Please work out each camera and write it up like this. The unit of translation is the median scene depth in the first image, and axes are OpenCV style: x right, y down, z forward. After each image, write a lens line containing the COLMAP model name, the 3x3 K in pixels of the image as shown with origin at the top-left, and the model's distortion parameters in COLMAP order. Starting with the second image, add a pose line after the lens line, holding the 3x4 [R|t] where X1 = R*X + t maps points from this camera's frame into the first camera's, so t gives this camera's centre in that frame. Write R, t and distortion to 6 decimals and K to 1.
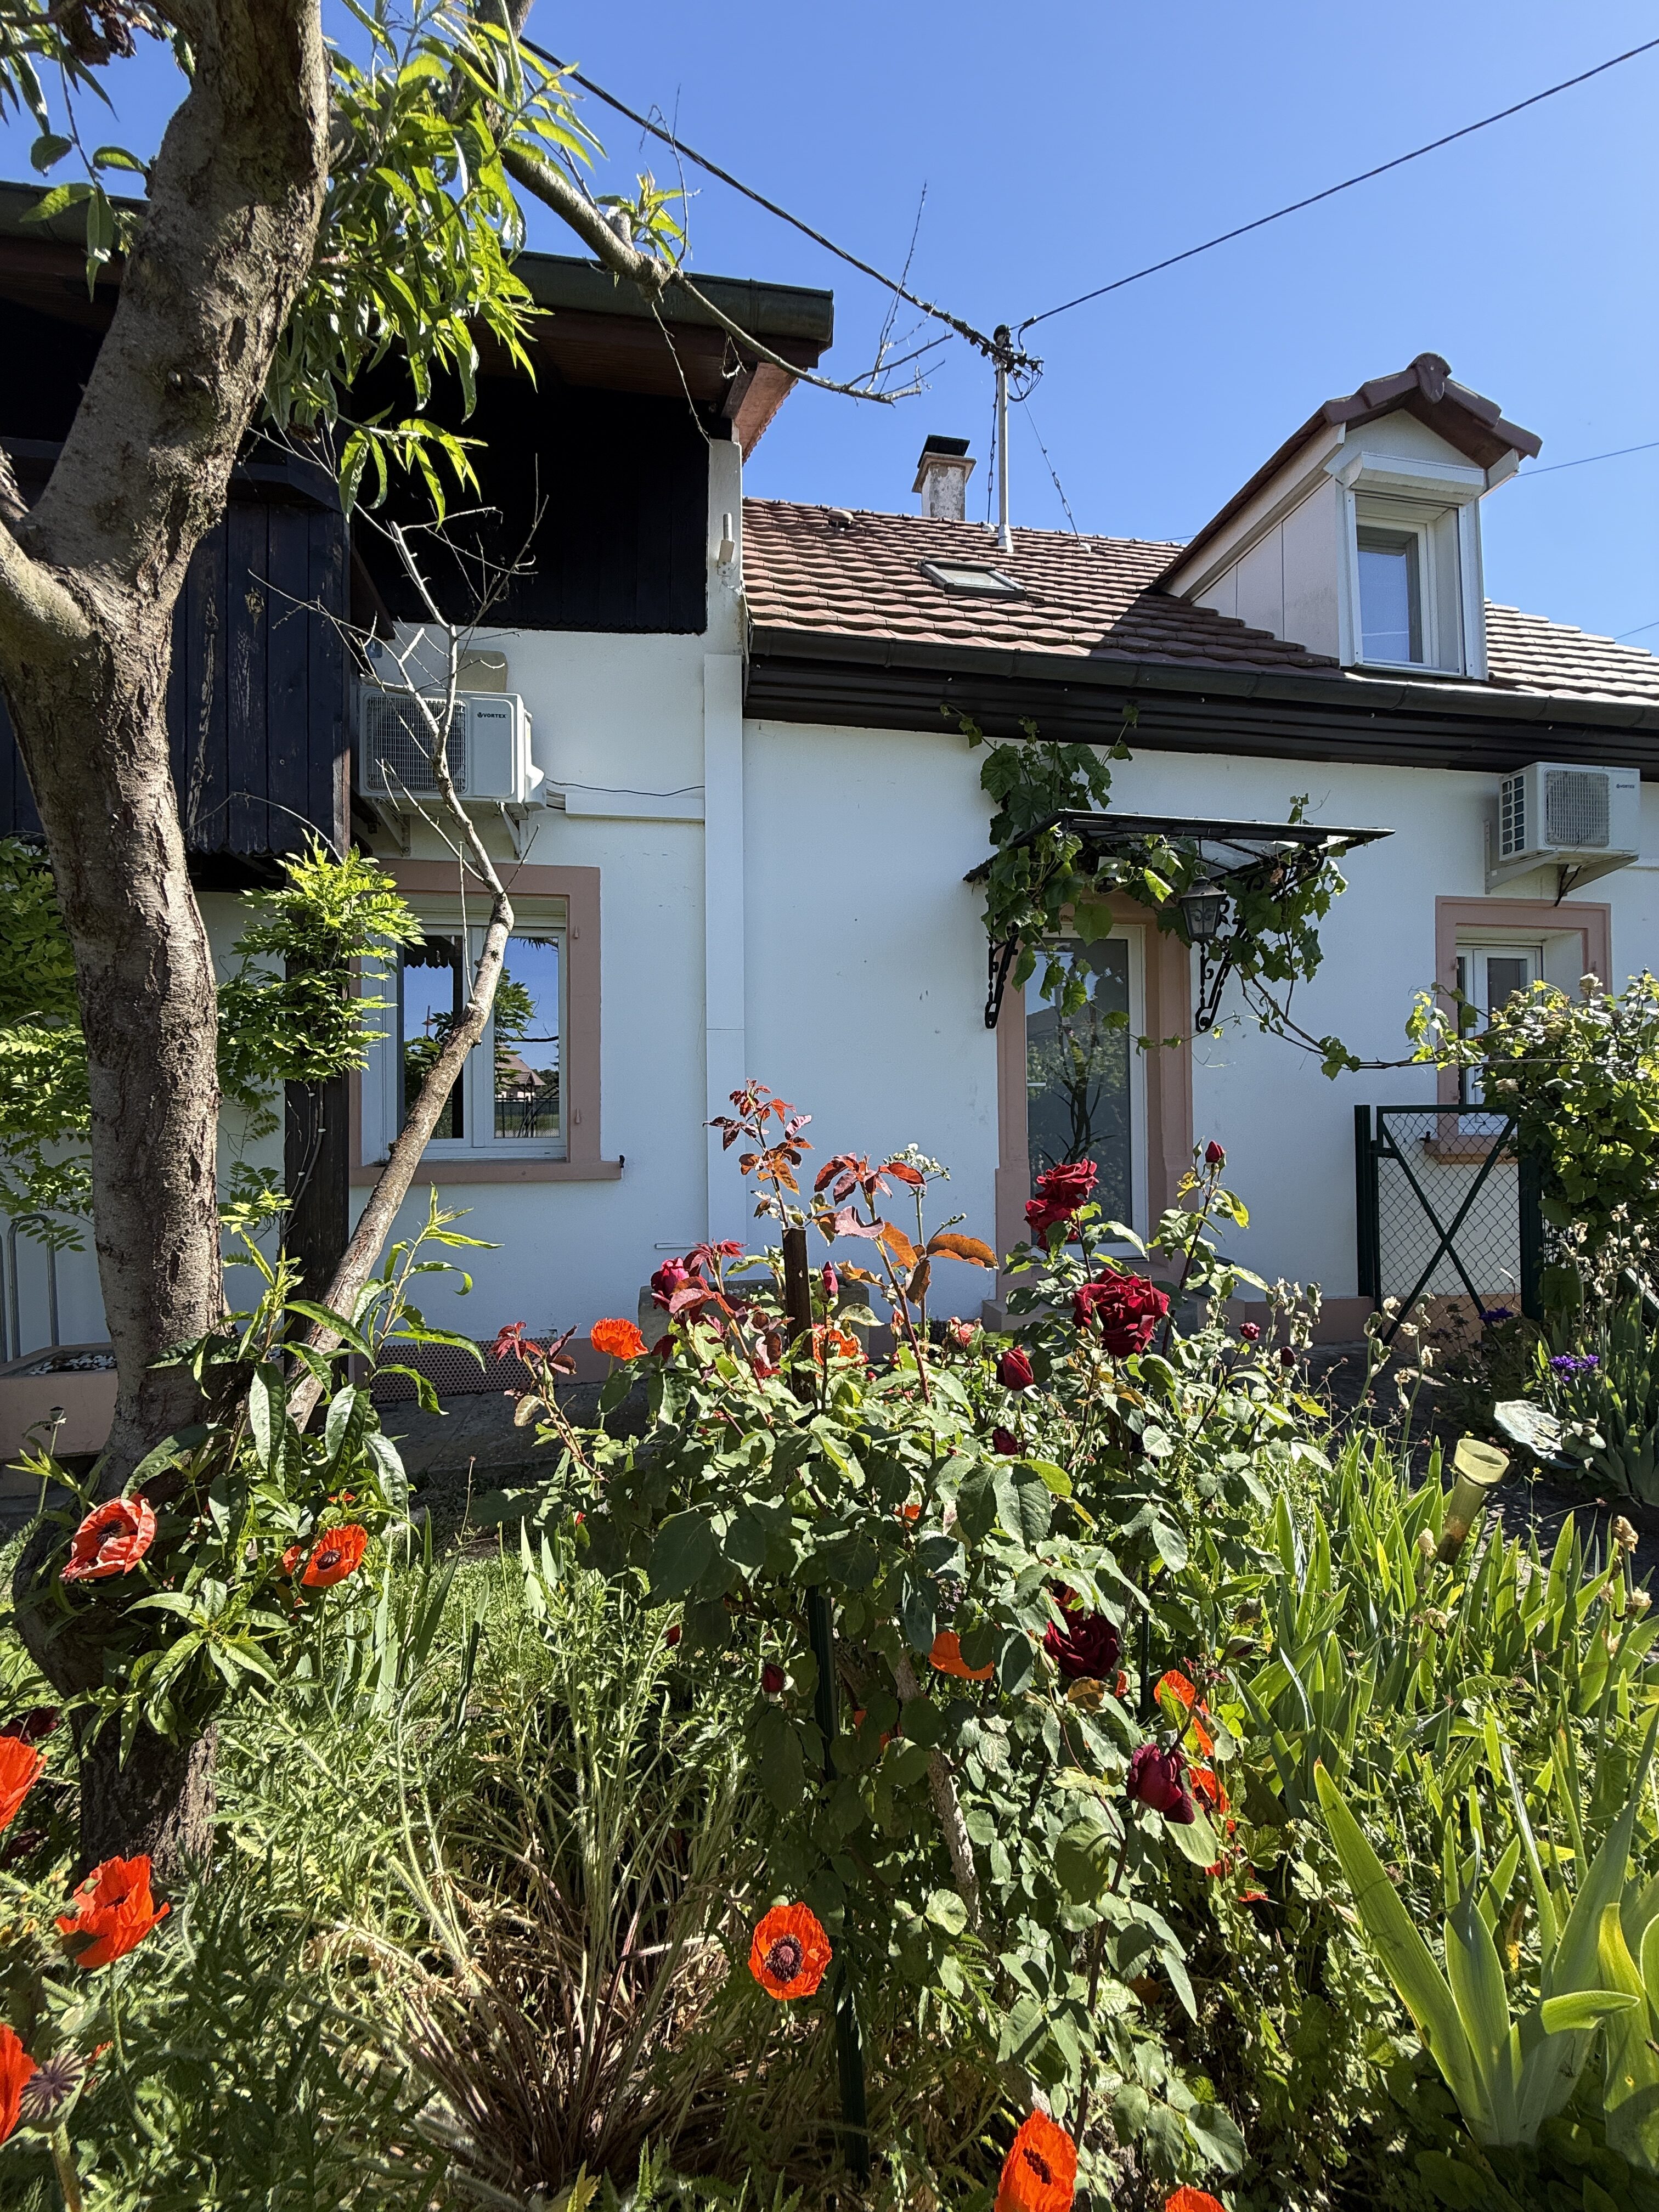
lens RADIAL K [[881.7, 0, 829.5], [0, 881.7, 1106.0], [0, 0, 1]] dist [0.000306, -0.000147]
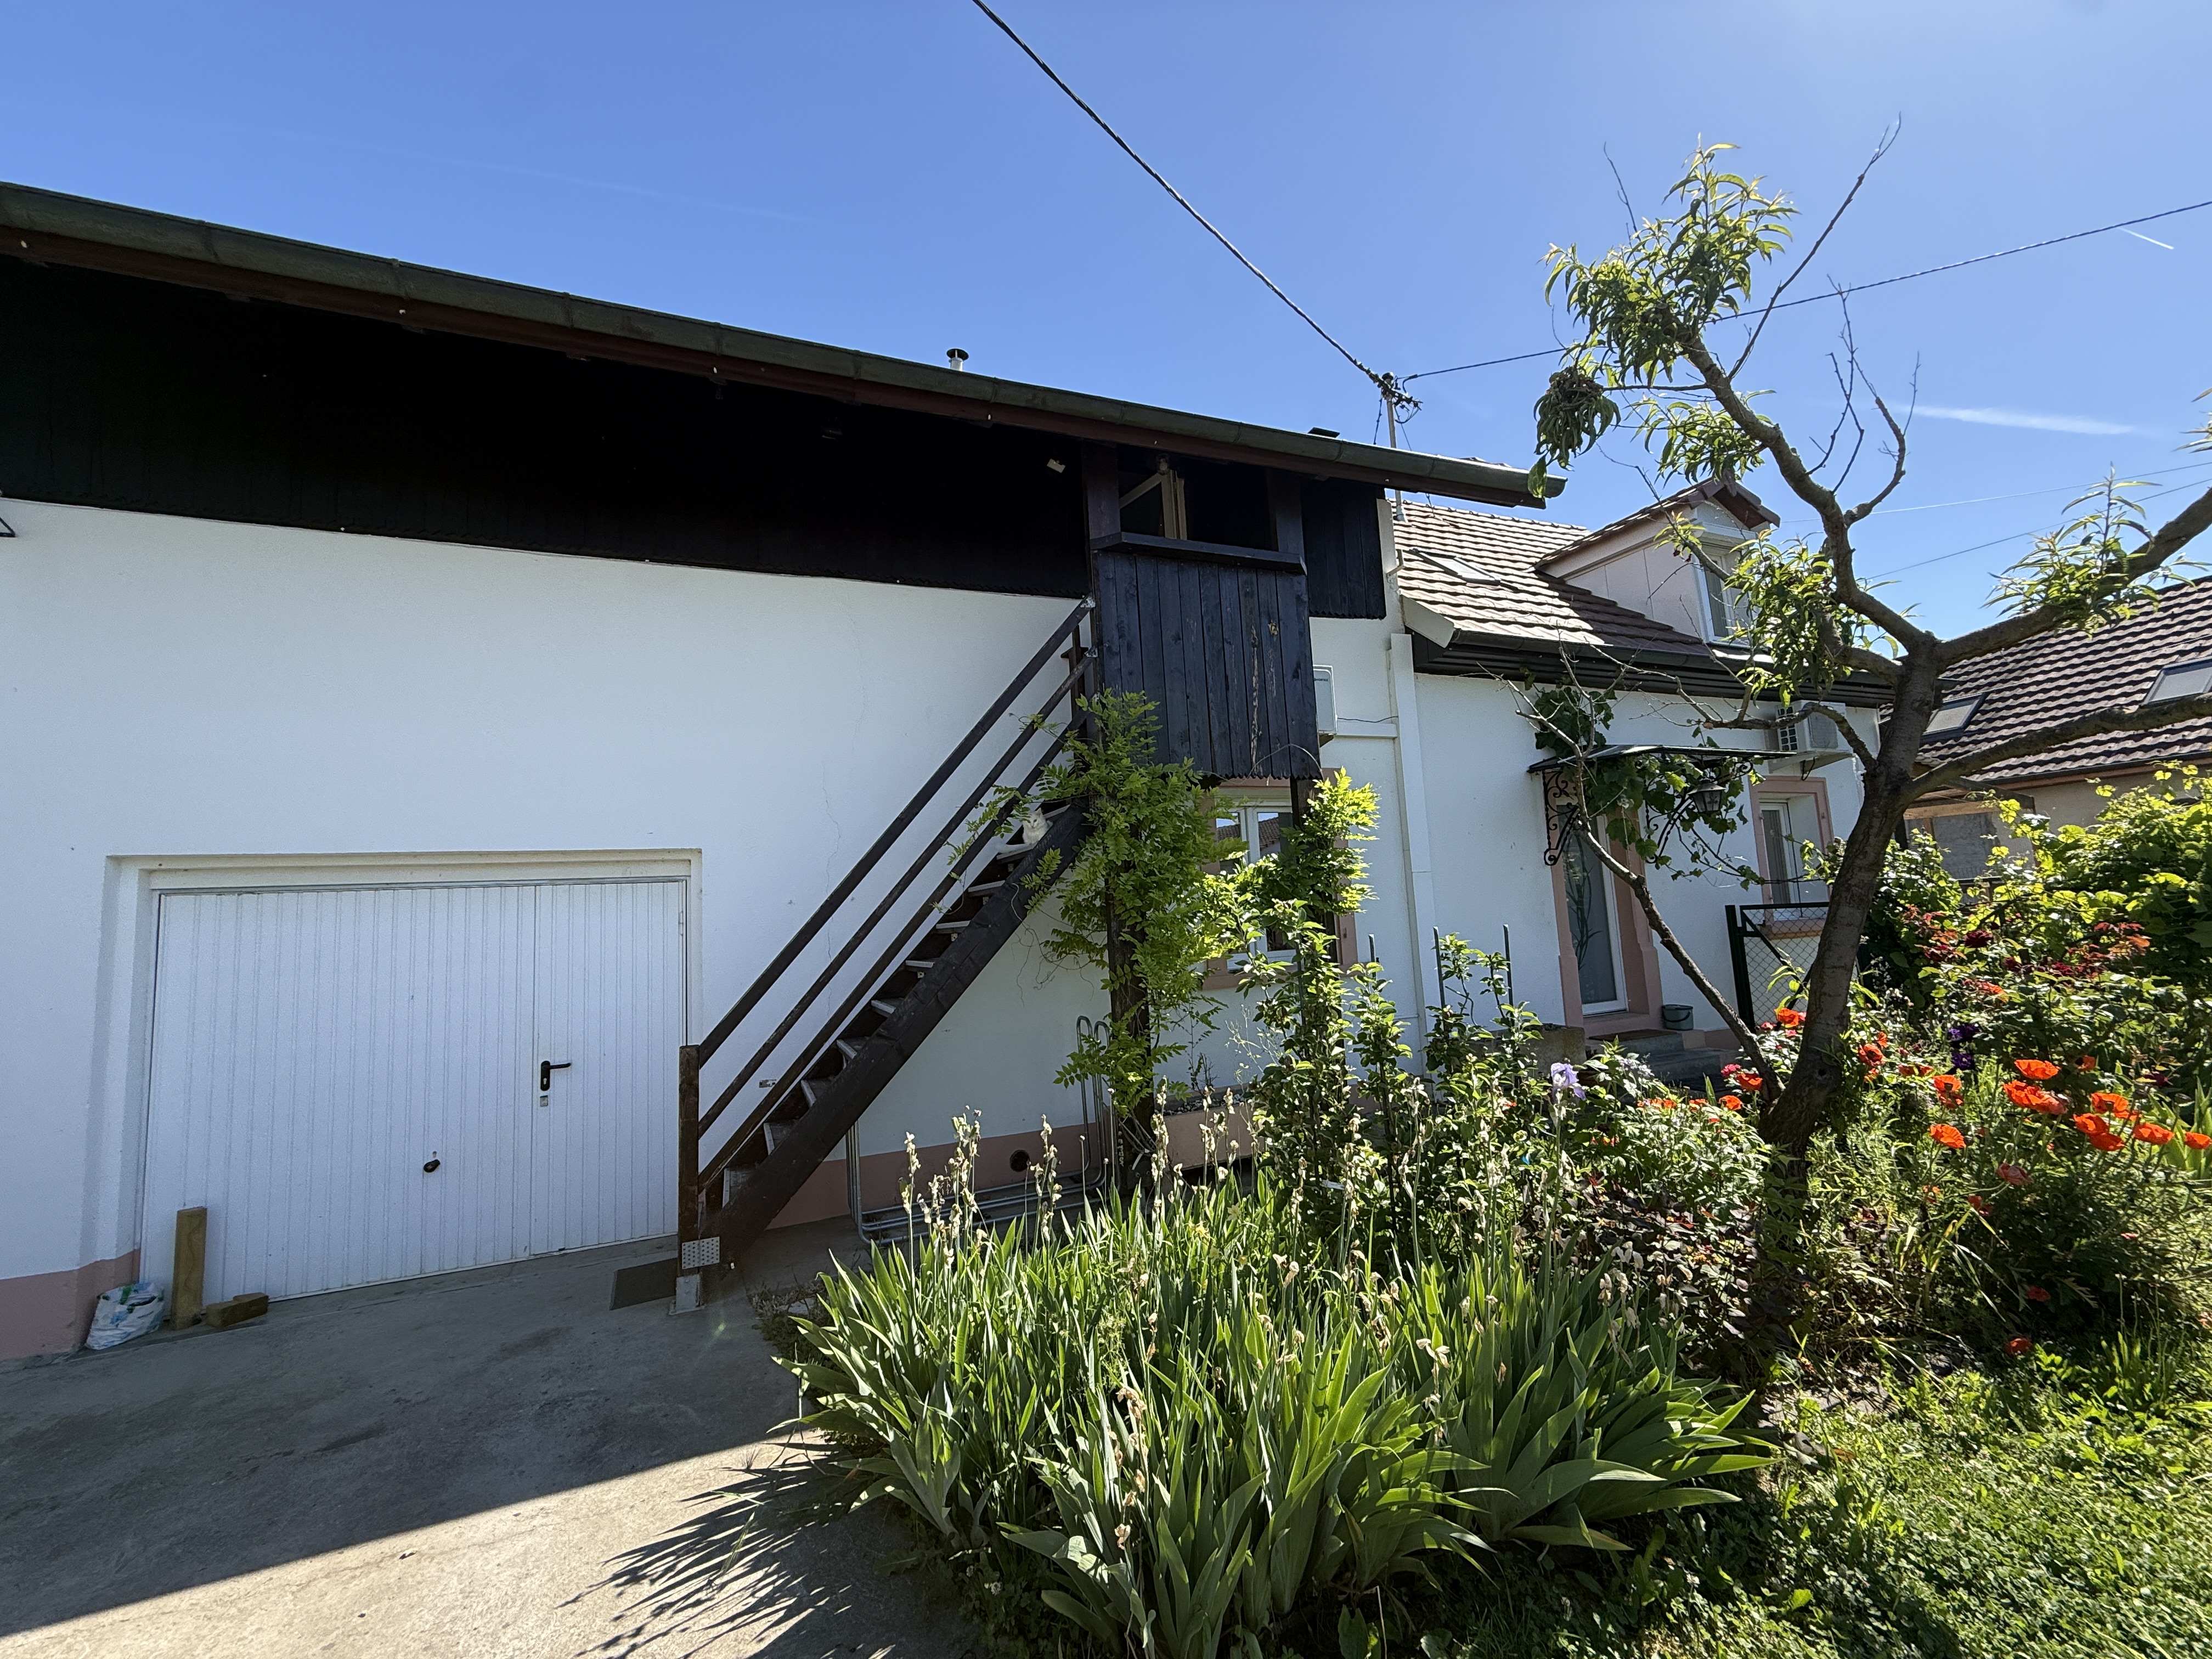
lens RADIAL K [[881.7, 0, 1102.7], [0, 881.7, 833.9], [0, 0, 1]] dist [0.000306, -0.000147]
pose [[0.978731, -0.016324, 0.204497, -0.922941], [0.036570, 0.994746, -0.095621, -0.019659], [-0.201862, 0.101066, 0.974186, -0.383523]]
